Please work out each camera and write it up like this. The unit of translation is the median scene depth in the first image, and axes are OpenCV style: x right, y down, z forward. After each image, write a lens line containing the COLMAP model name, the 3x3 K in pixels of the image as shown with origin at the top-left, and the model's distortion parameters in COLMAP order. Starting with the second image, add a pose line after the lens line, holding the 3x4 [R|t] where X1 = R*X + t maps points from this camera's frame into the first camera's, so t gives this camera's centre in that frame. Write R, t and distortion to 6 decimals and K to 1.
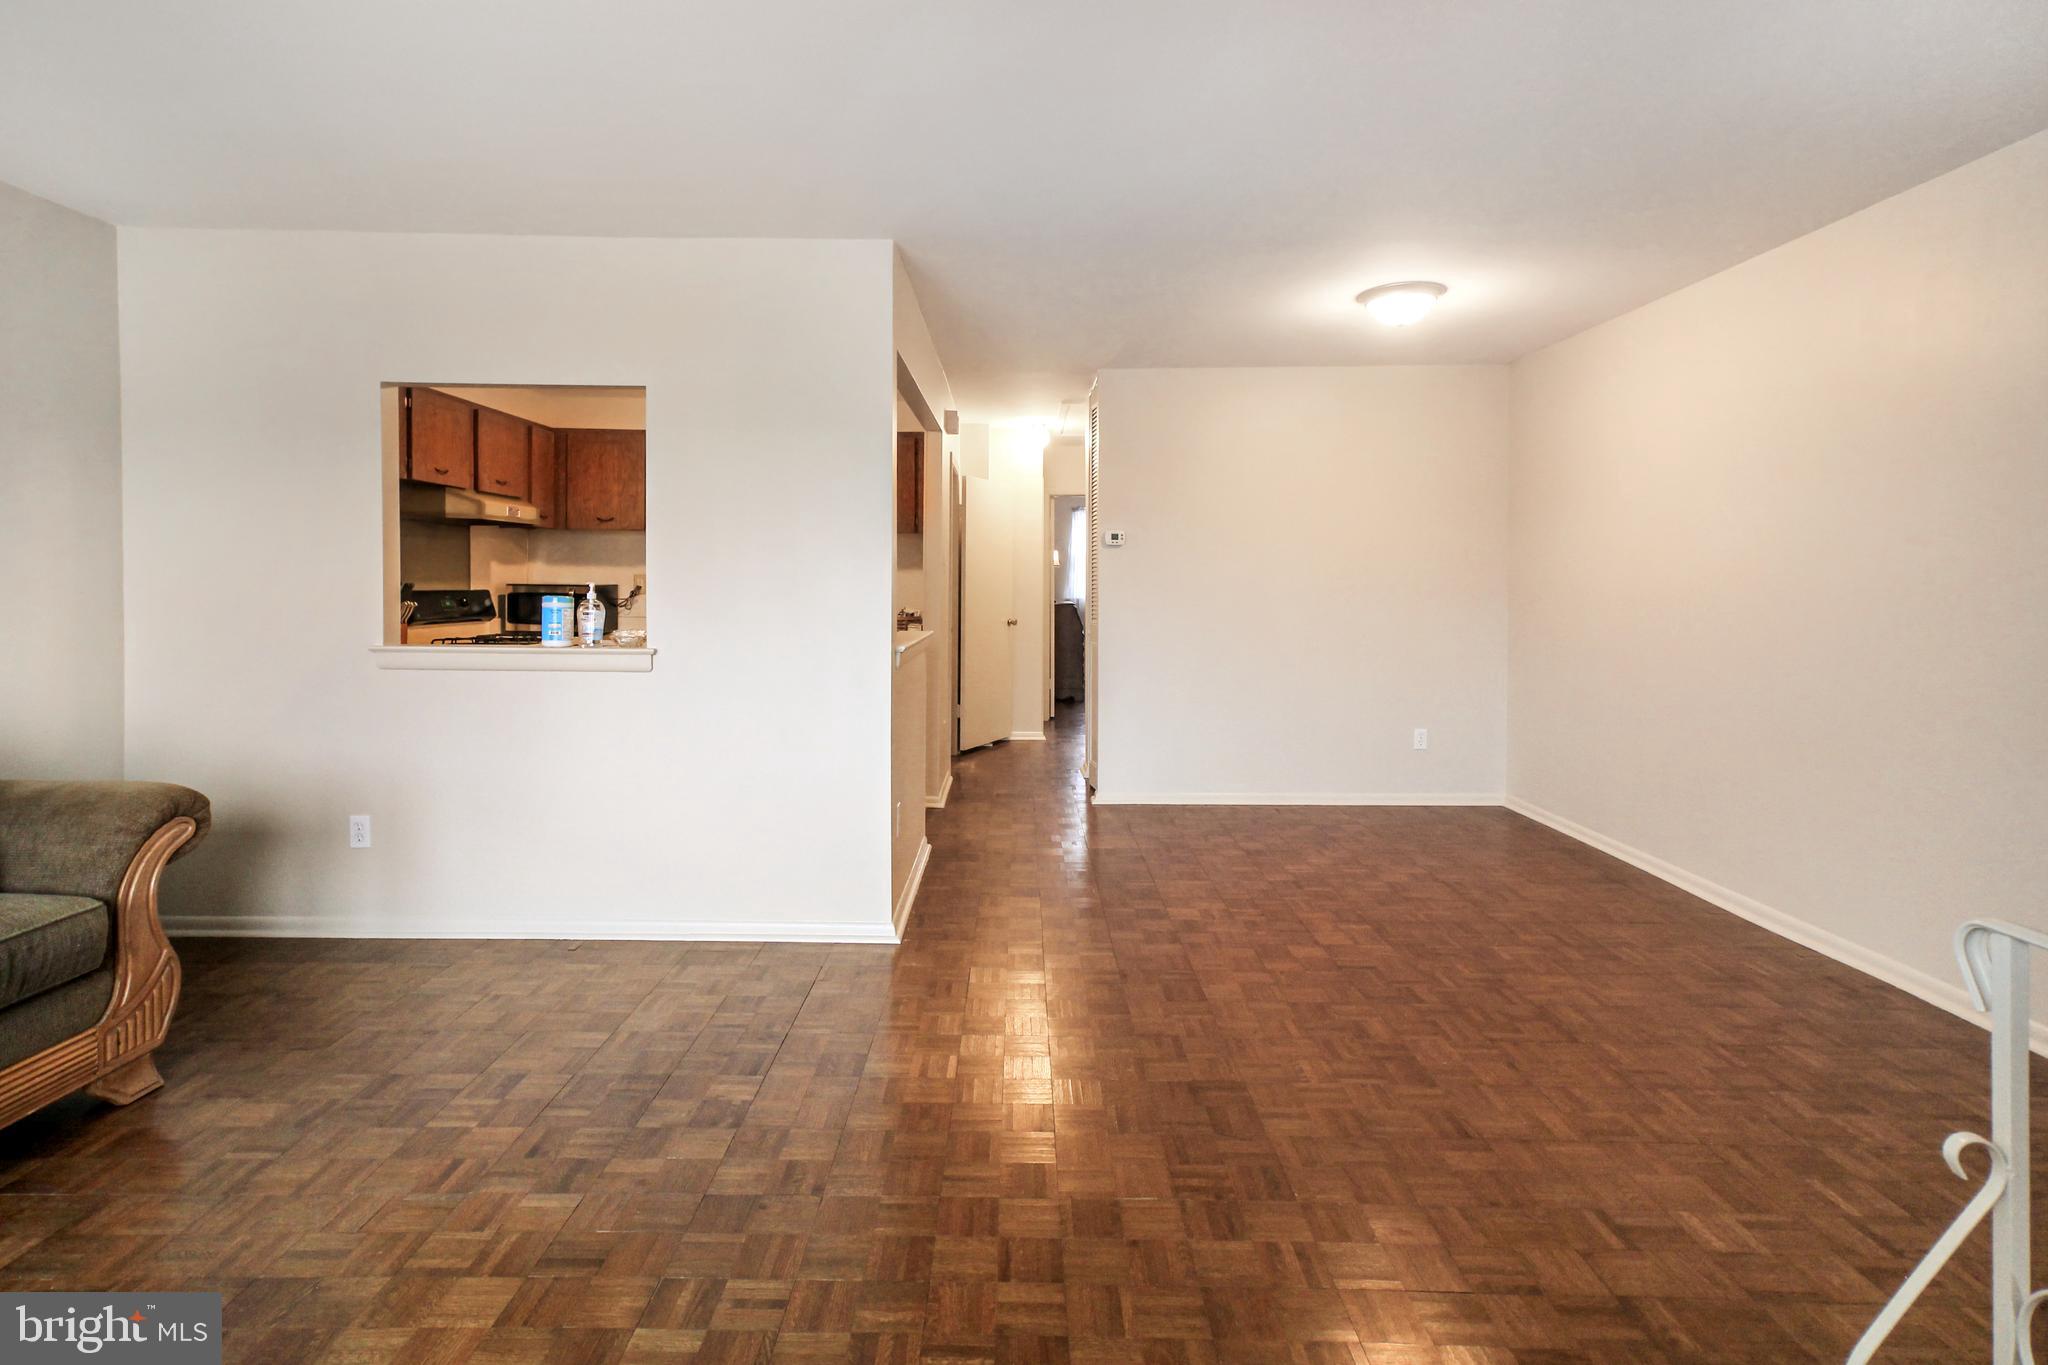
lens RADIAL K [[976.8, 0, 1019.6], [0, 976.8, 592.4], [0, 0, 1]] dist [0.019176, -0.000501]
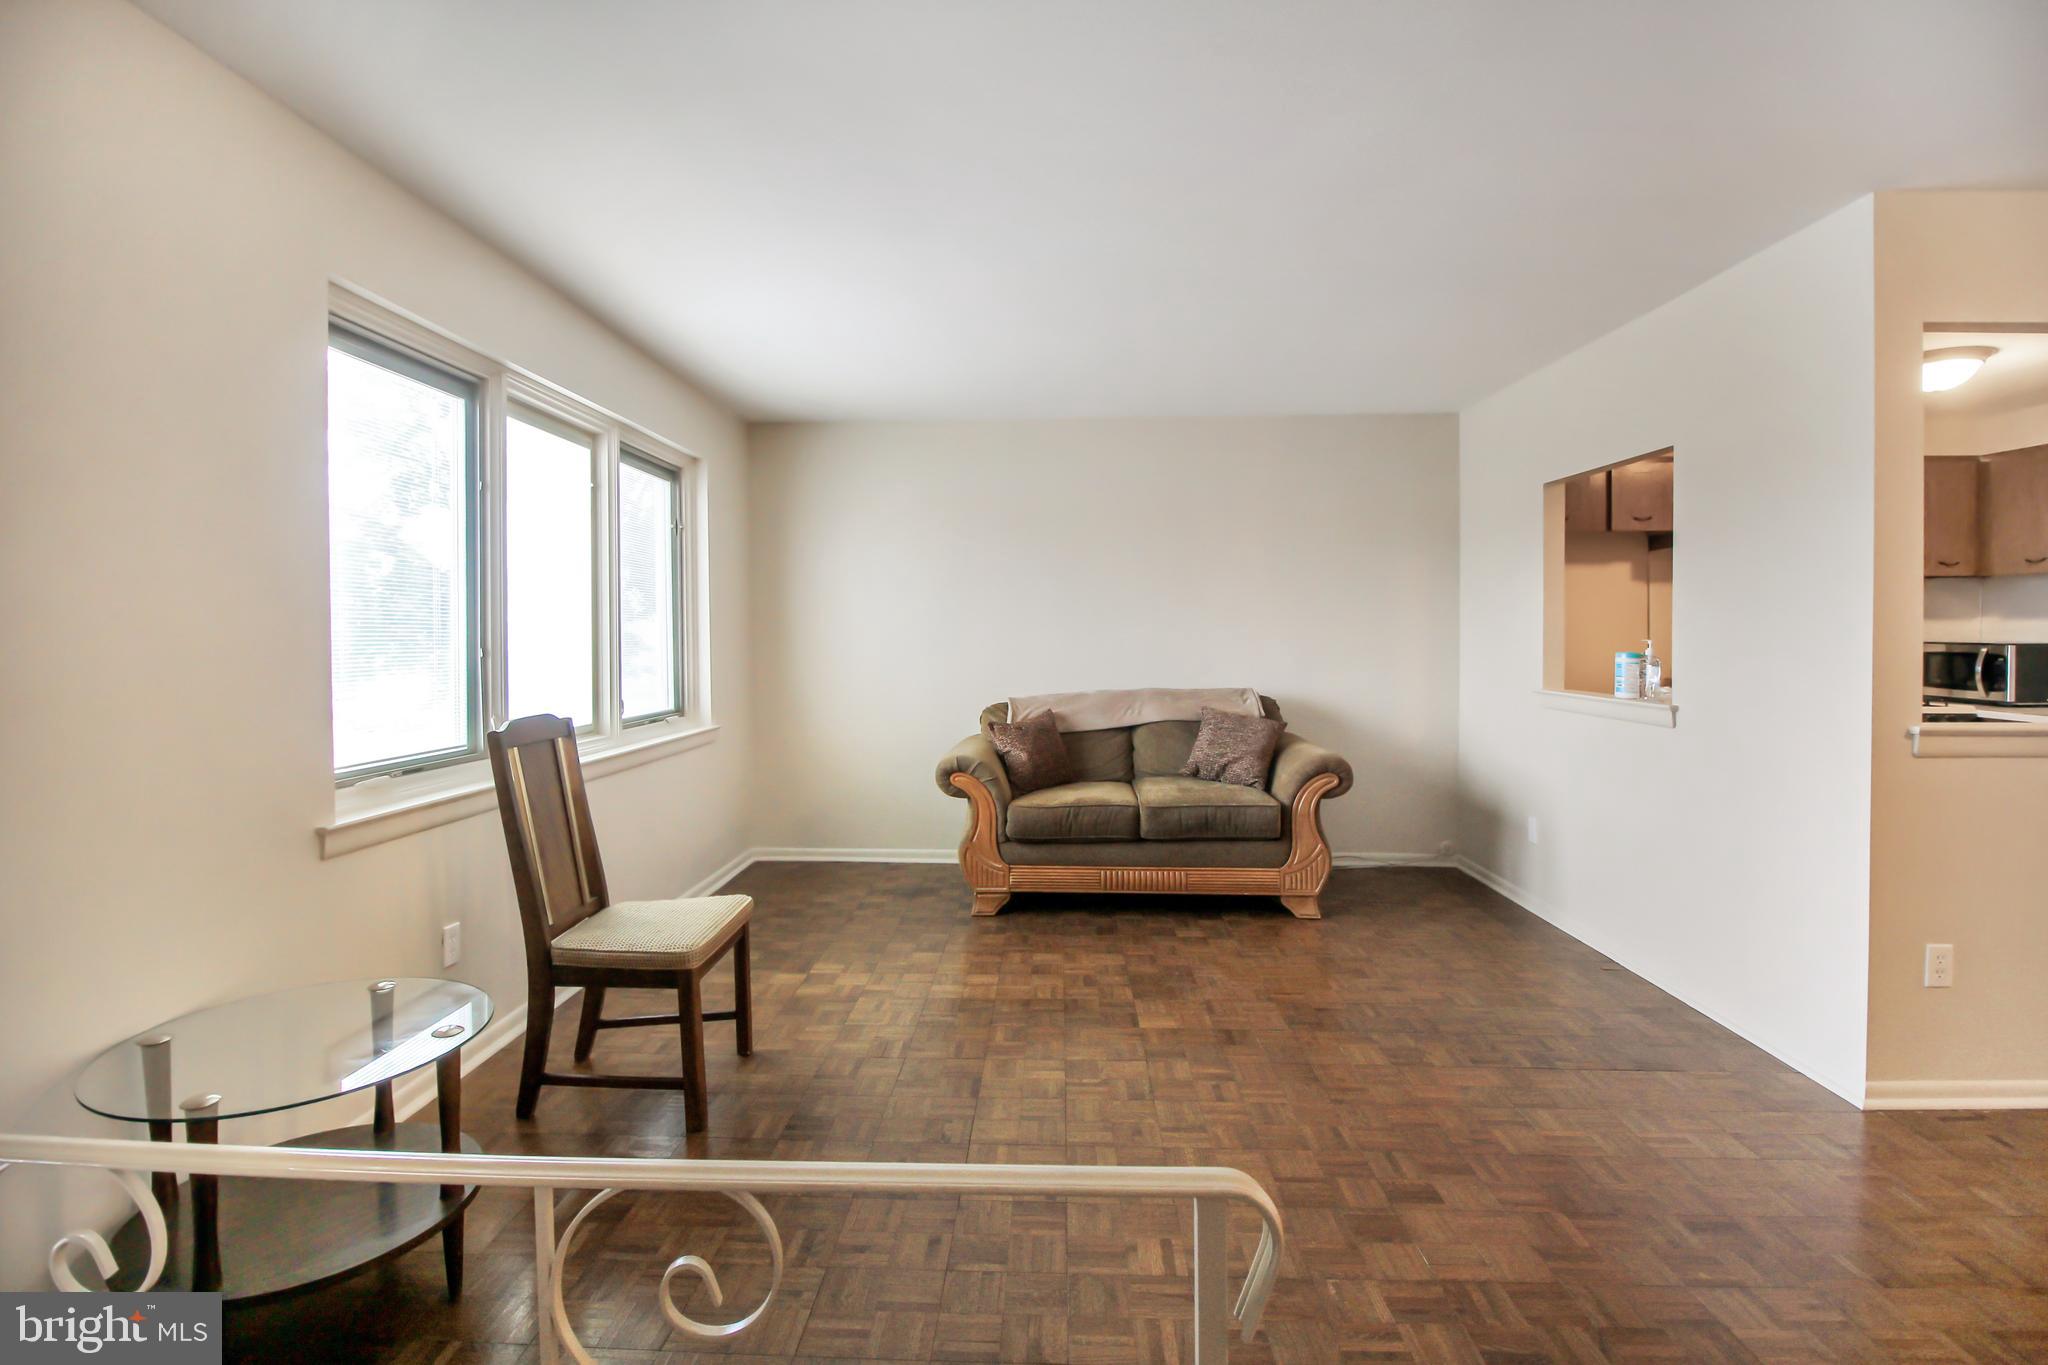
lens RADIAL K [[970.2, 0, 1020.4], [0, 970.2, 660.3], [0, 0, 1]] dist [0.006203, -0.014764]
pose [[-0.034597, 0.019045, -0.999220, 0.644596], [-0.008267, 0.999779, 0.019341, -0.002951], [0.999367, 0.008929, -0.034432, 0.360854]]
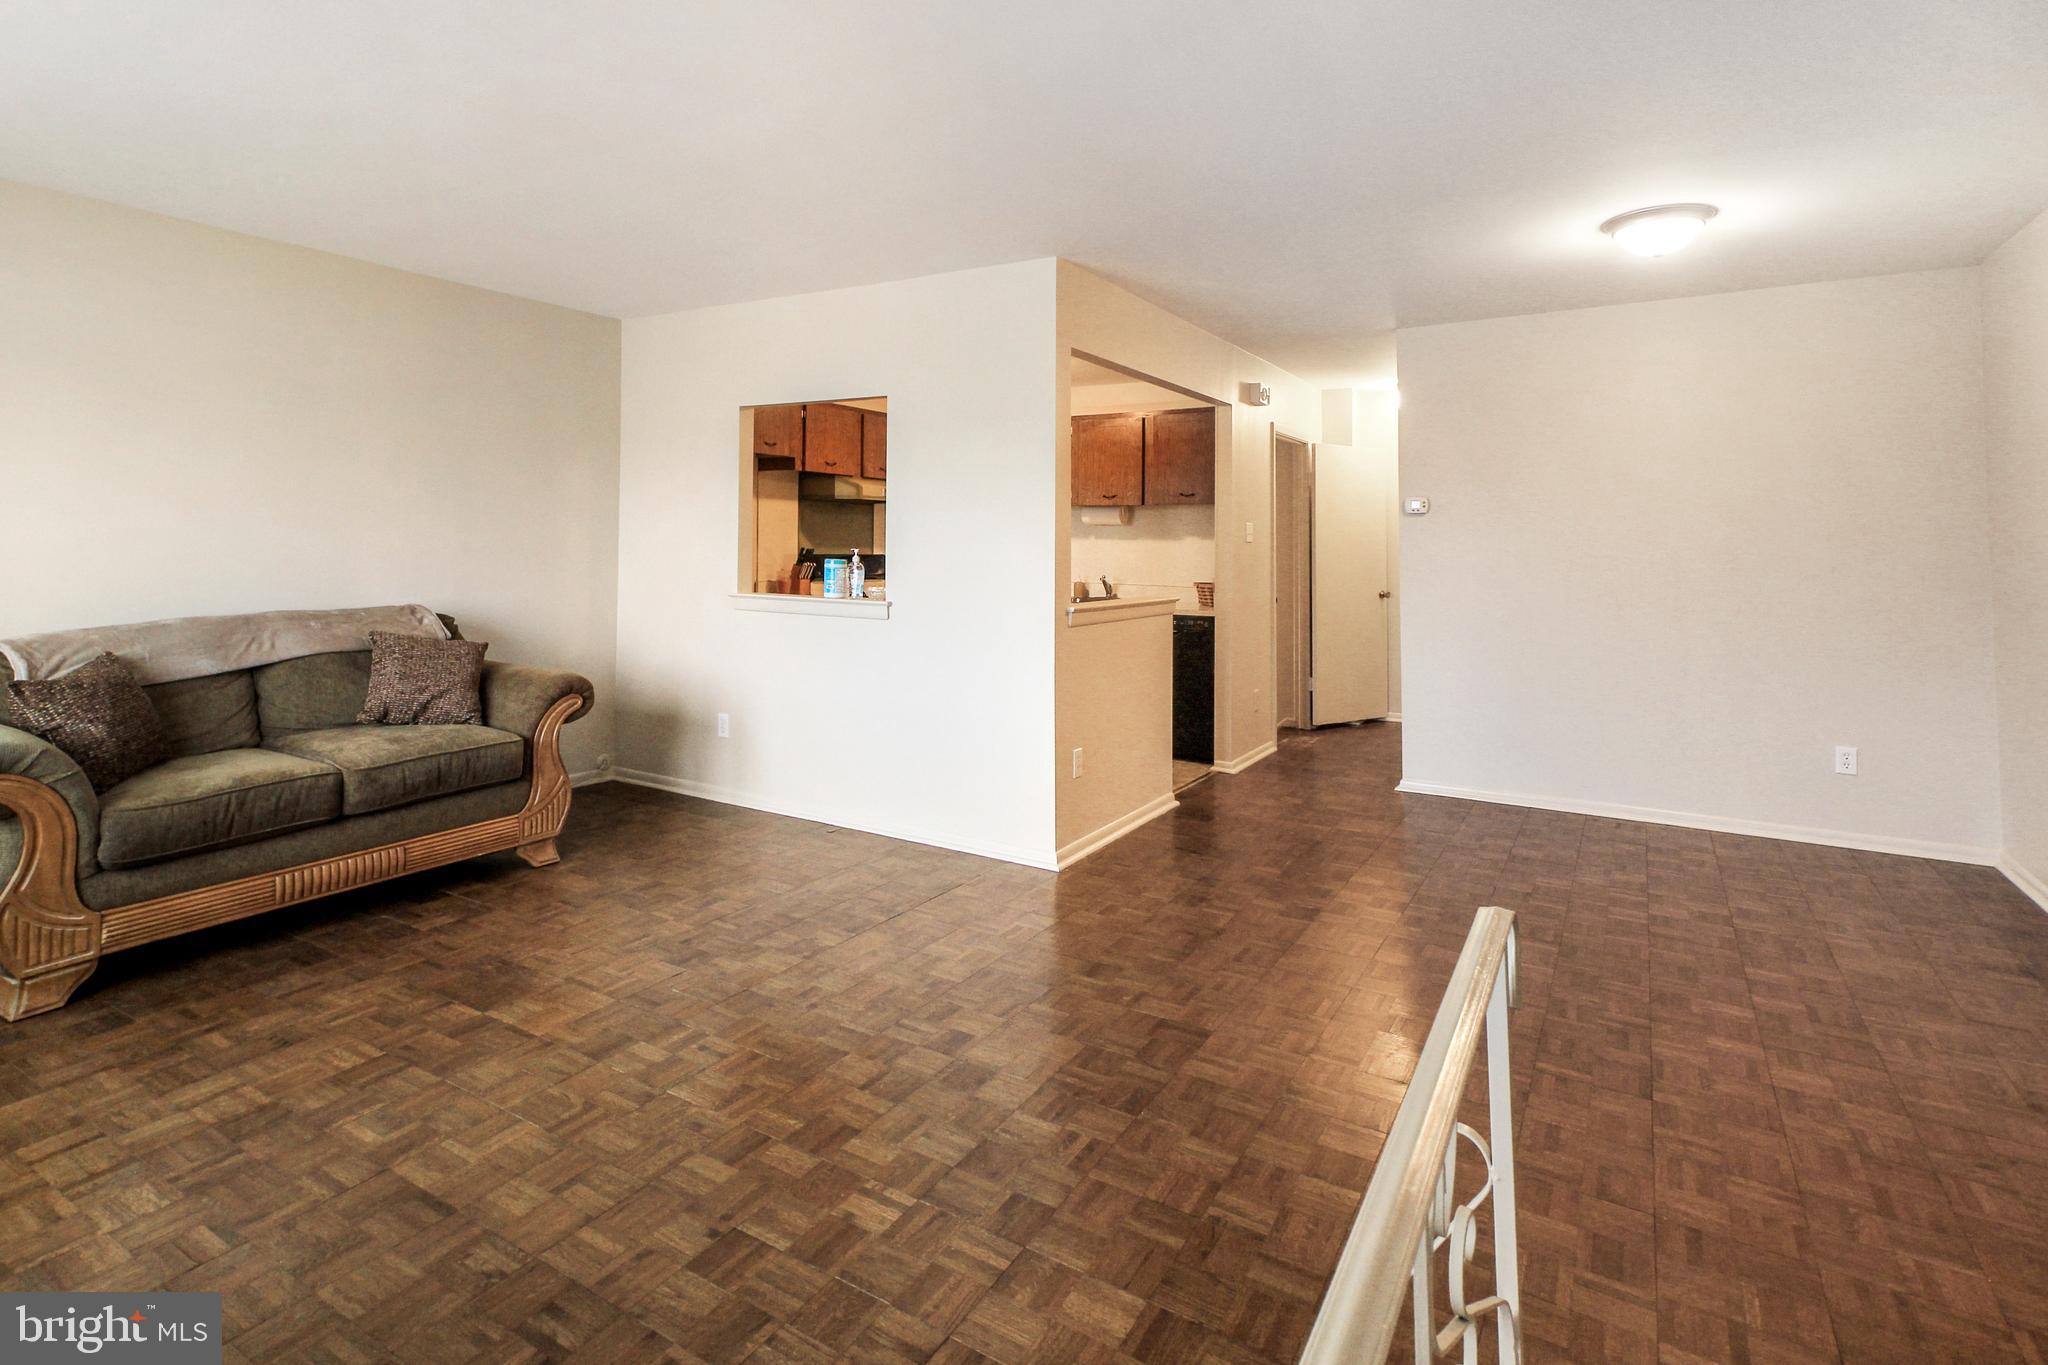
lens RADIAL K [[1011.0, 0, 1026.3], [0, 1011.0, 517.1], [0, 0, 1]] dist [0.016992, -0.000350]
pose [[0.862280, -0.010356, -0.506327, 0.438013], [-0.011862, 0.999104, -0.040635, -0.000291], [0.506294, 0.041044, 0.861384, -0.036277]]
